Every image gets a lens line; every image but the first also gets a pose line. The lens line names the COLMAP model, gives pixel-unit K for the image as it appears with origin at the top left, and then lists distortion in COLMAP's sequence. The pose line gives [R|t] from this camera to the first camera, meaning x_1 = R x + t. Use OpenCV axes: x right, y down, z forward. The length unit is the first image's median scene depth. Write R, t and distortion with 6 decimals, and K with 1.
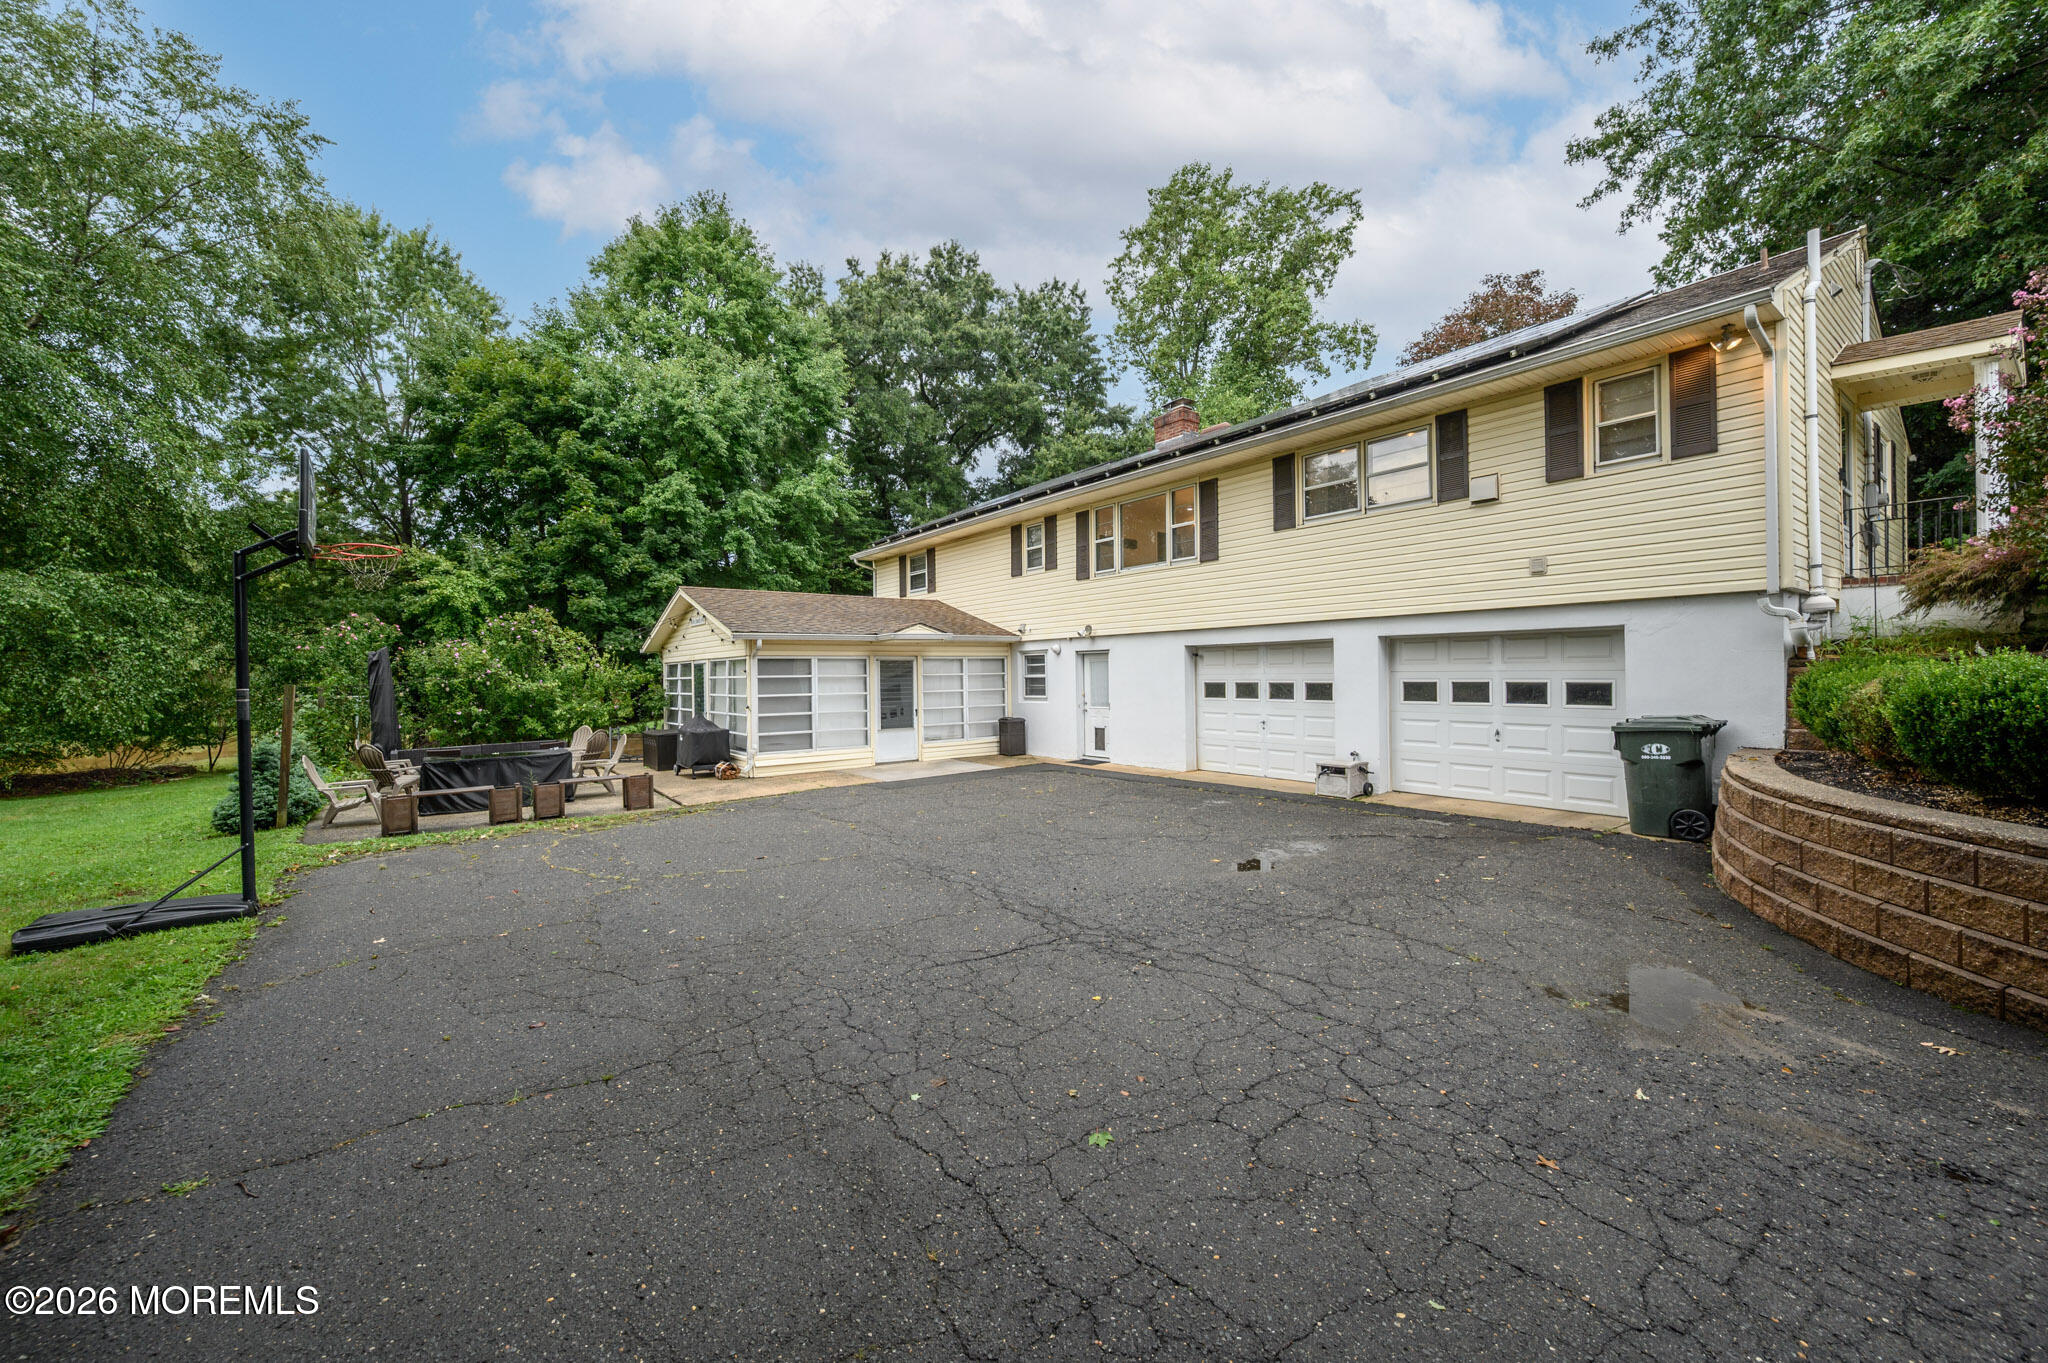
lens RADIAL K [[796.0, 0, 1021.0], [0, 796.0, 677.9], [0, 0, 1]] dist [0.000009, -0.000001]
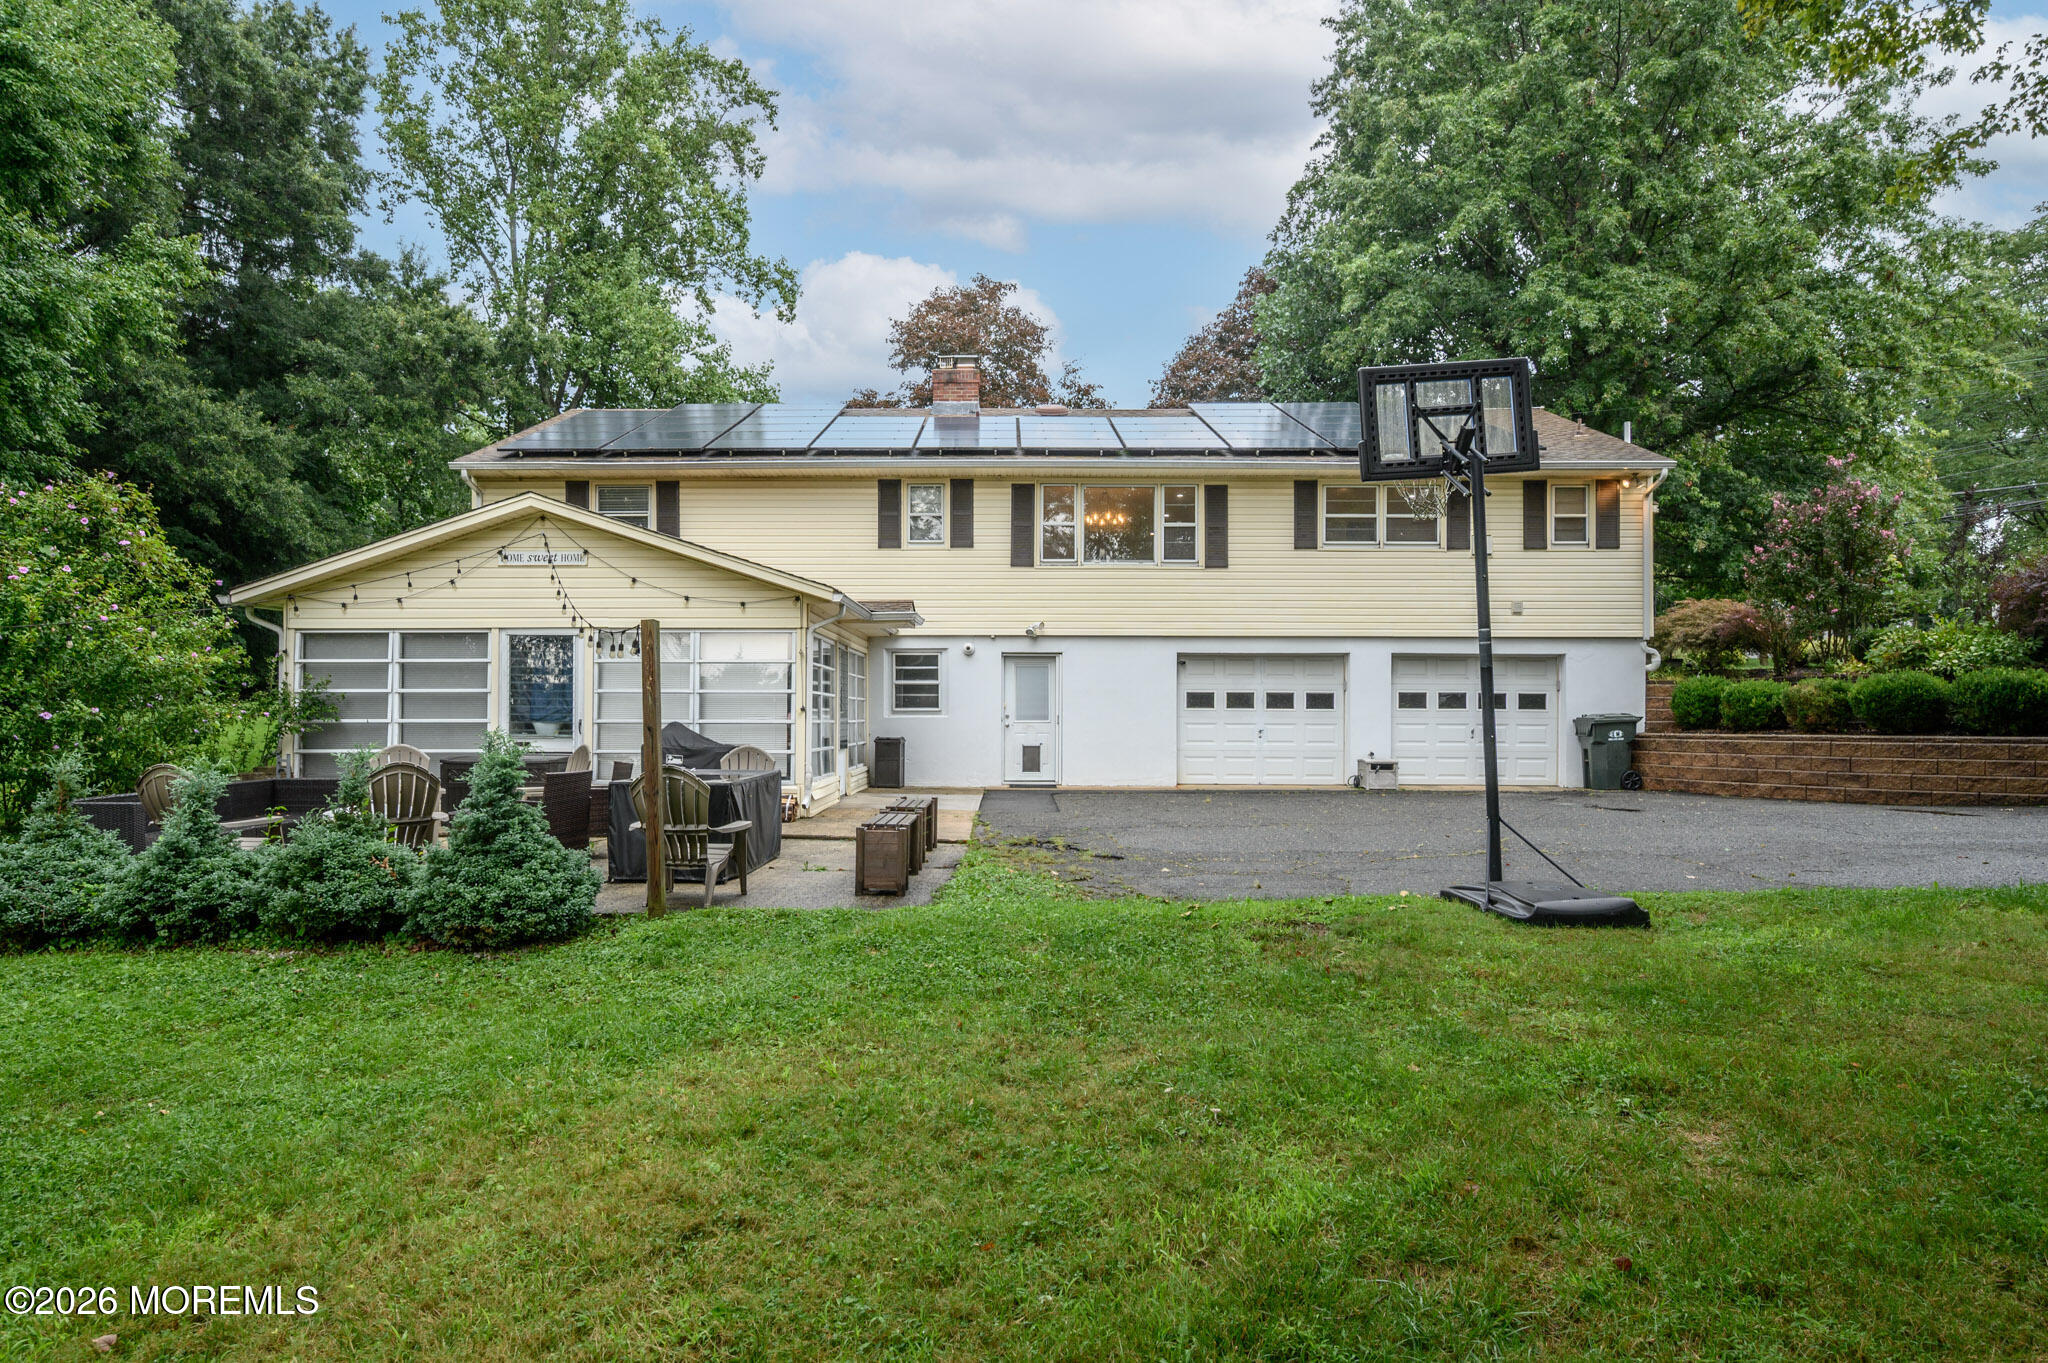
lens RADIAL K [[1090.9, 0, 1022.0], [0, 1090.9, 679.8], [0, 0, 1]] dist [-0.004472, 0.000103]
pose [[0.618182, 0.015024, 0.785891, -0.841703], [-0.008045, 0.999886, -0.012787, 0.008519], [-0.785994, 0.001582, 0.618233, 0.315828]]
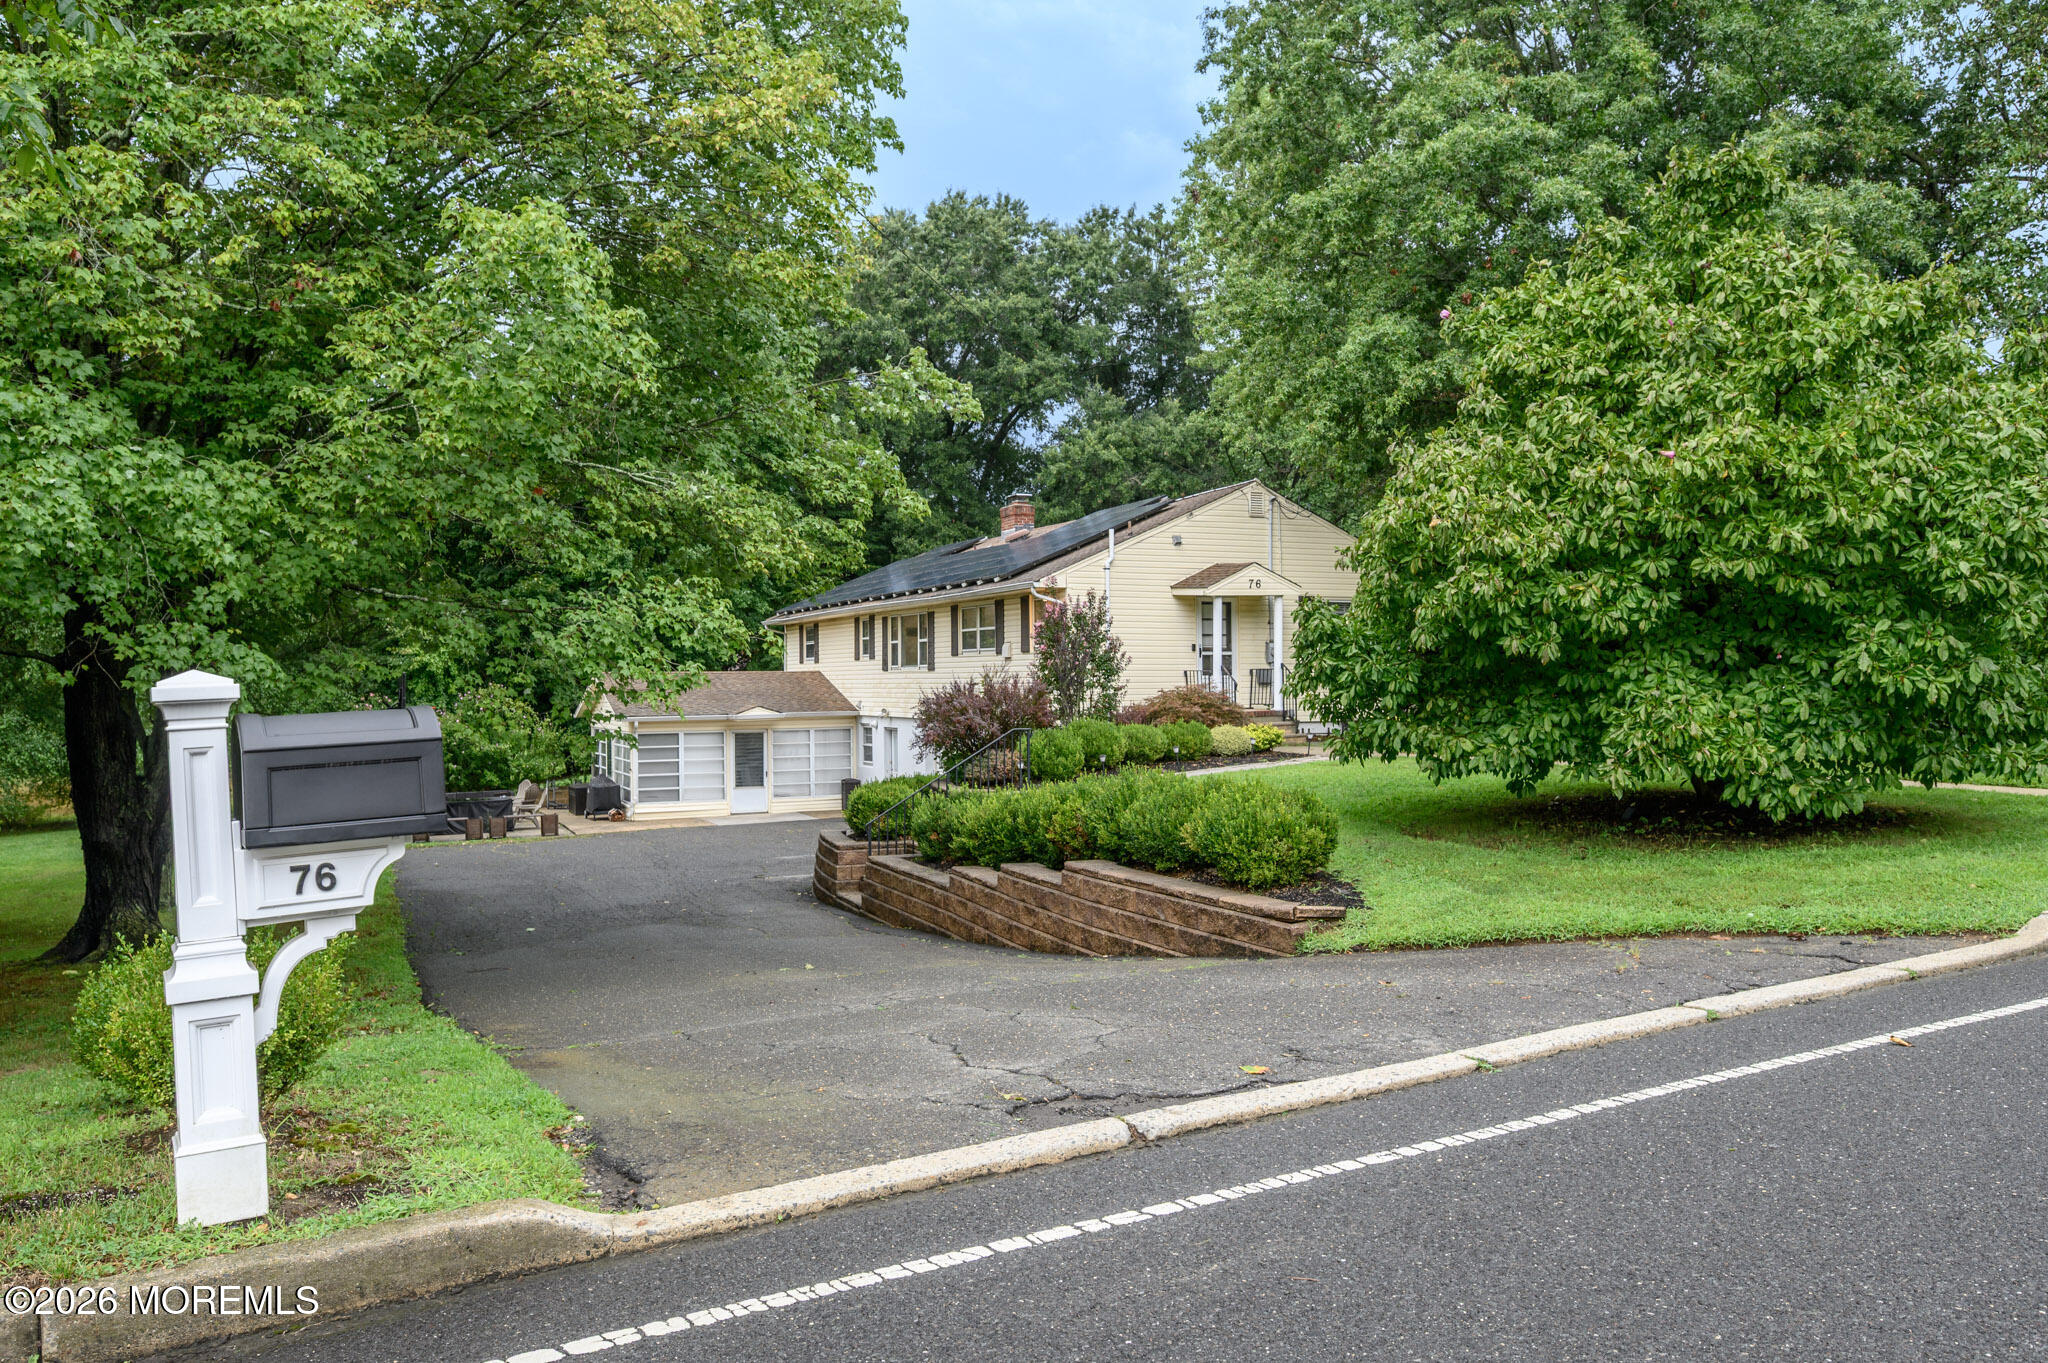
lens RADIAL K [[1510.3, 0, 1024.1], [0, 1510.3, 685.6], [0, 0, 1]] dist [0.011300, 0.001492]
pose [[0.976233, 0.004812, -0.216670, 0.844854], [-0.003953, 0.999983, 0.004395, -0.116763], [0.216688, -0.003434, 0.976235, -1.339167]]
